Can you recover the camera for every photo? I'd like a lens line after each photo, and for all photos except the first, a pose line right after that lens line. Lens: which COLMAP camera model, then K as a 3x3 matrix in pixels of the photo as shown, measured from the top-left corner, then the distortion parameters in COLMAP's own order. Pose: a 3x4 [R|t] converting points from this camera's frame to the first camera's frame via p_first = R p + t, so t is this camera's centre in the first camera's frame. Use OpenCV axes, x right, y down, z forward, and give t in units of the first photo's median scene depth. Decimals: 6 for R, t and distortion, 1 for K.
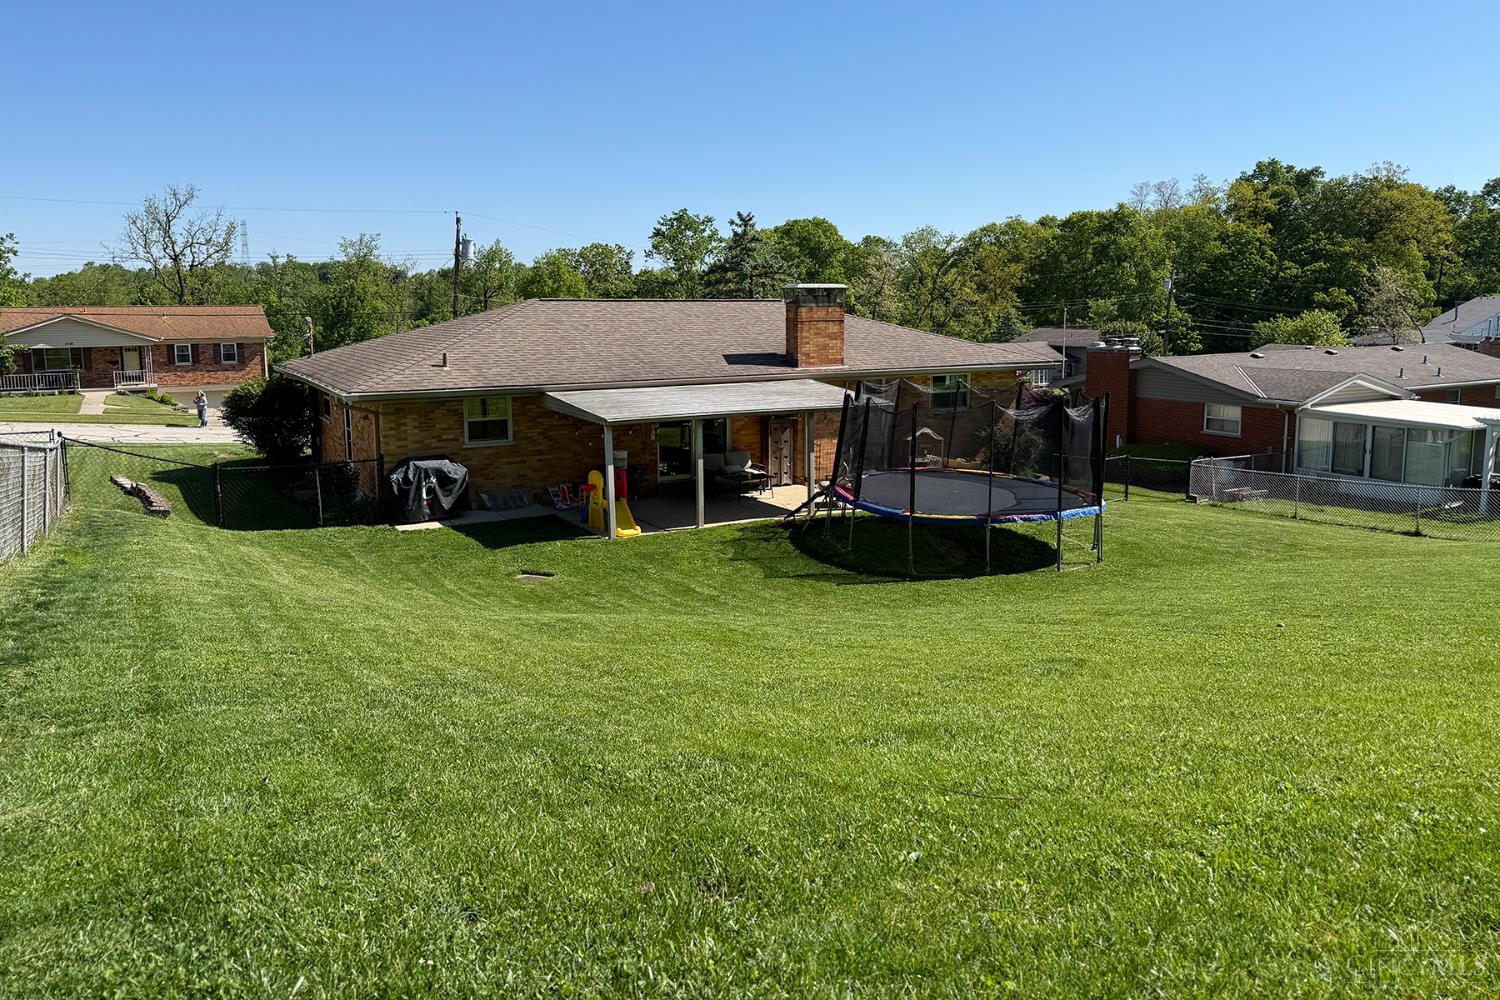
lens RADIAL K [[1063.0, 0, 760.4], [0, 1063.0, 497.0], [0, 0, 1]] dist [0.059433, -0.063536]
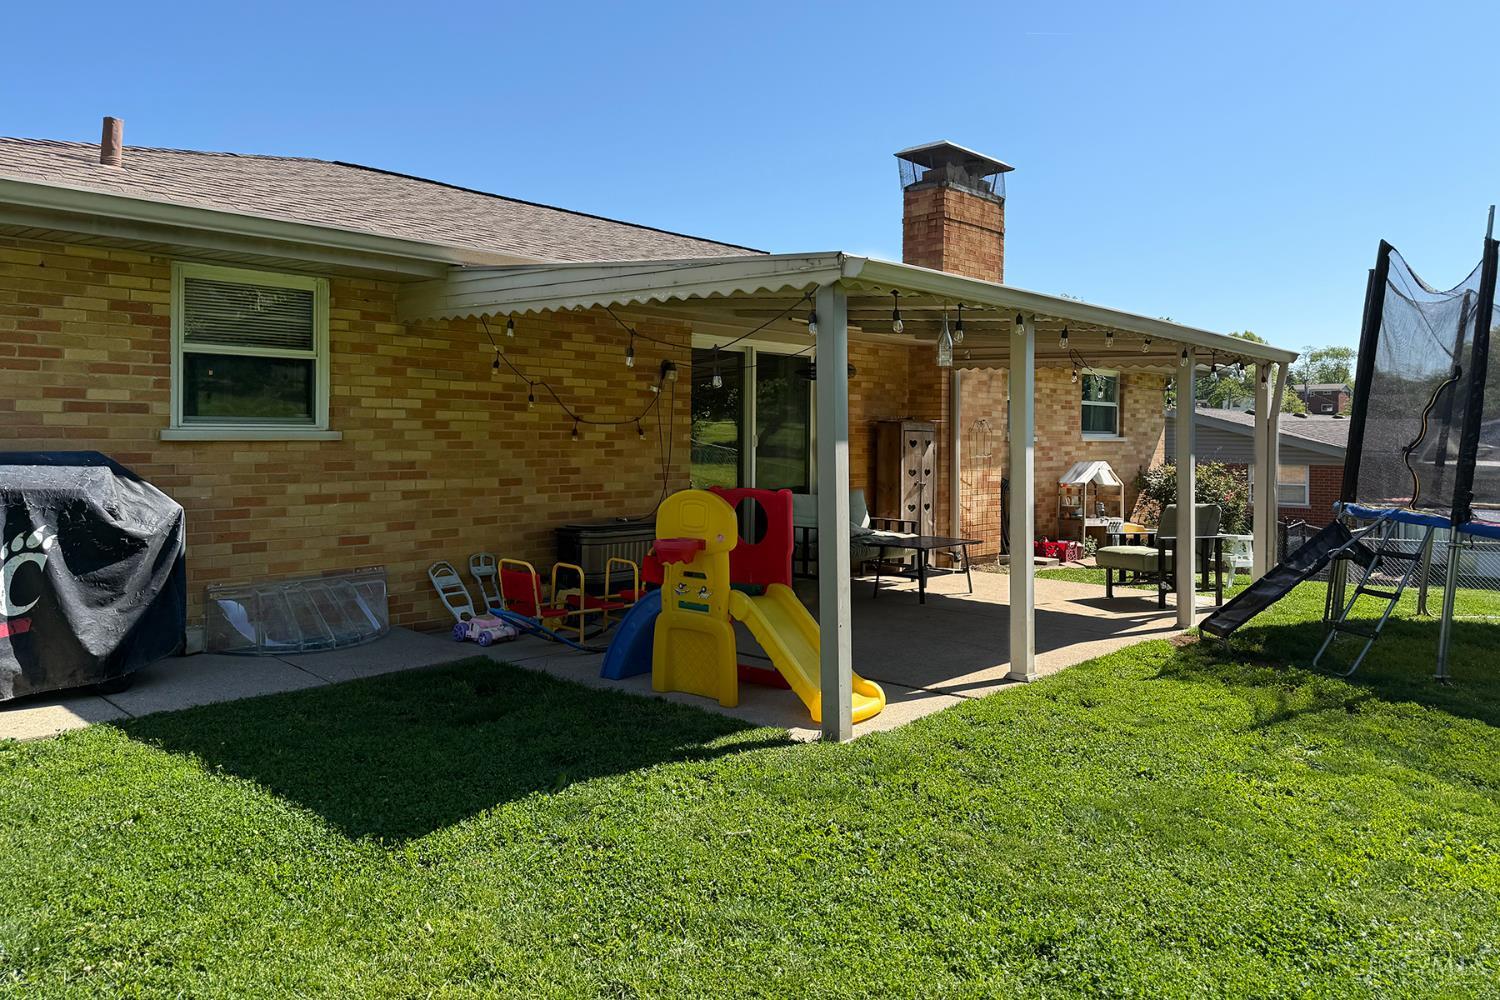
lens RADIAL K [[1063.0, 0, 712.4], [0, 1063.0, 482.3], [0, 0, 1]] dist [0.059433, -0.063536]
pose [[0.964572, 0.004091, 0.263790, -0.205492], [0.031859, 0.990756, -0.131861, 0.008817], [-0.261891, 0.135593, 0.955525, 0.663112]]
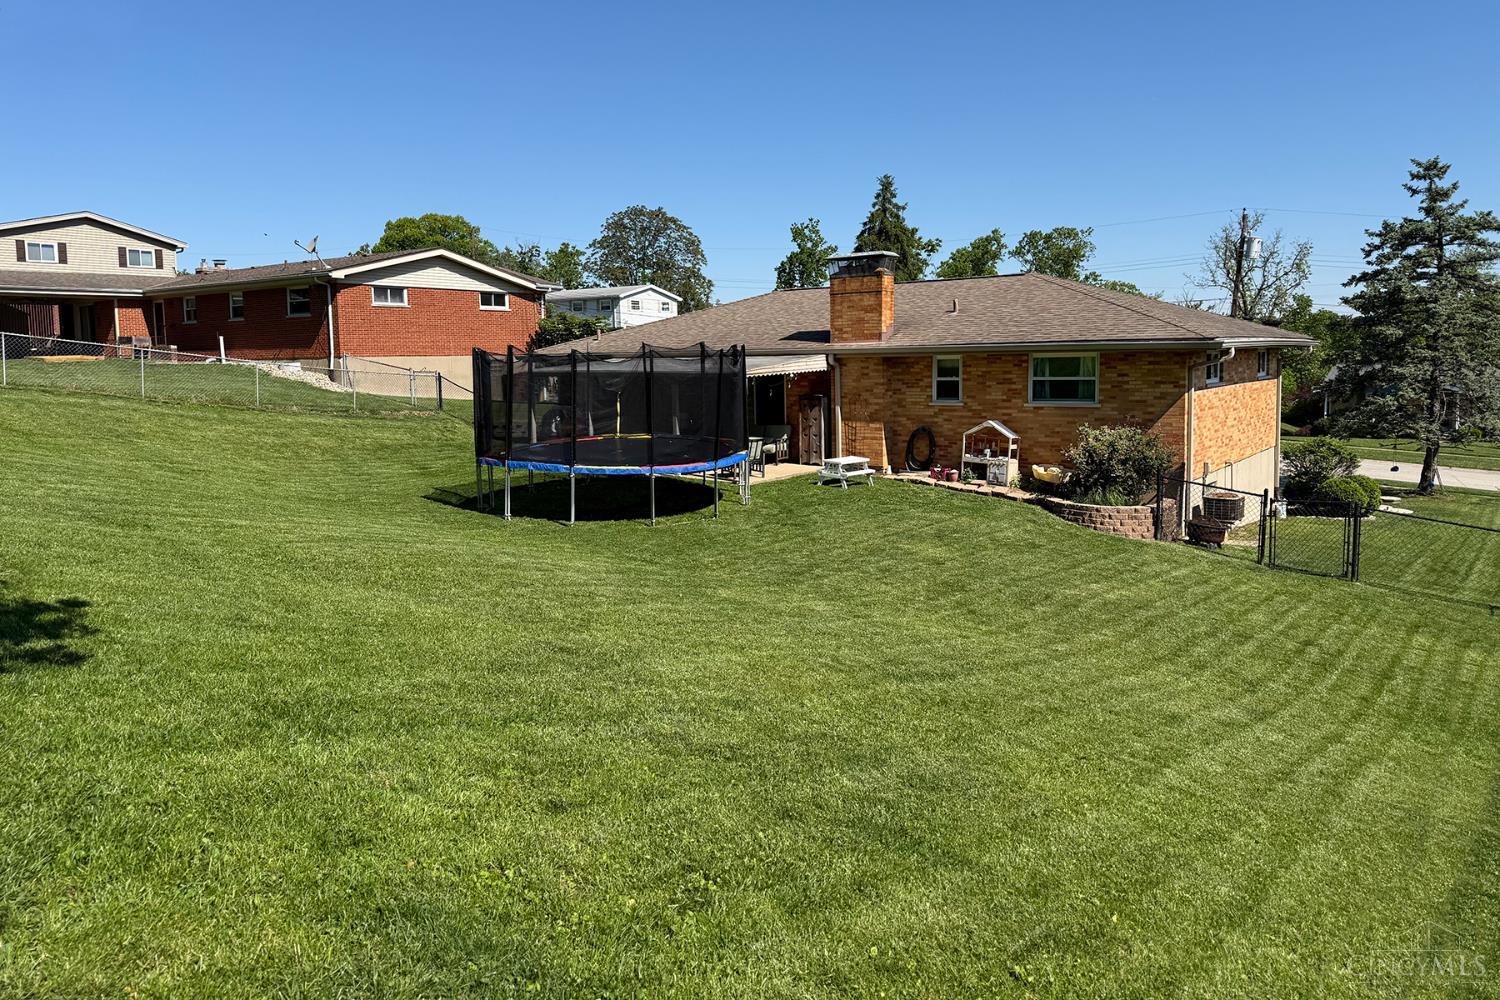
lens RADIAL K [[1063.0, 0, 745.3], [0, 1063.0, 493.5], [0, 0, 1]] dist [0.059433, -0.063536]
pose [[0.359888, 0.117692, -0.925543, 1.012916], [-0.154701, 0.985807, 0.065201, -0.044326], [0.920081, 0.119718, 0.372987, 0.663601]]
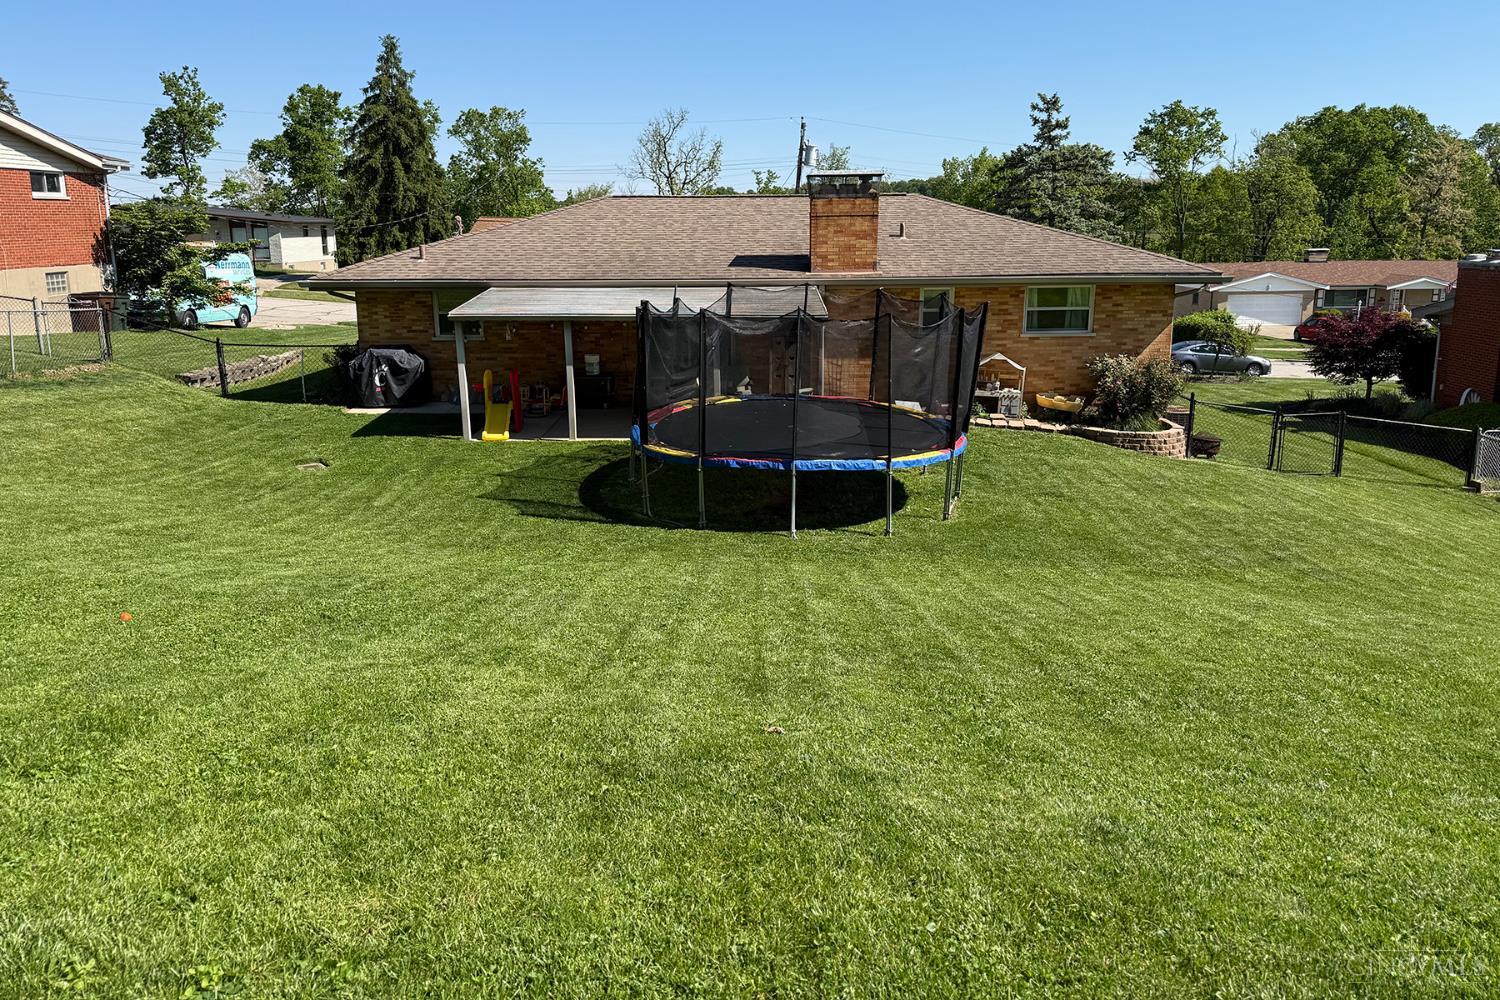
lens RADIAL K [[1063.0, 0, 736.2], [0, 1063.0, 499.7], [0, 0, 1]] dist [0.059433, -0.063536]
pose [[0.846050, 0.133096, -0.516222, 0.502574], [-0.093946, 0.990402, 0.101382, -0.025069], [0.524761, -0.037277, 0.850433, 0.268253]]
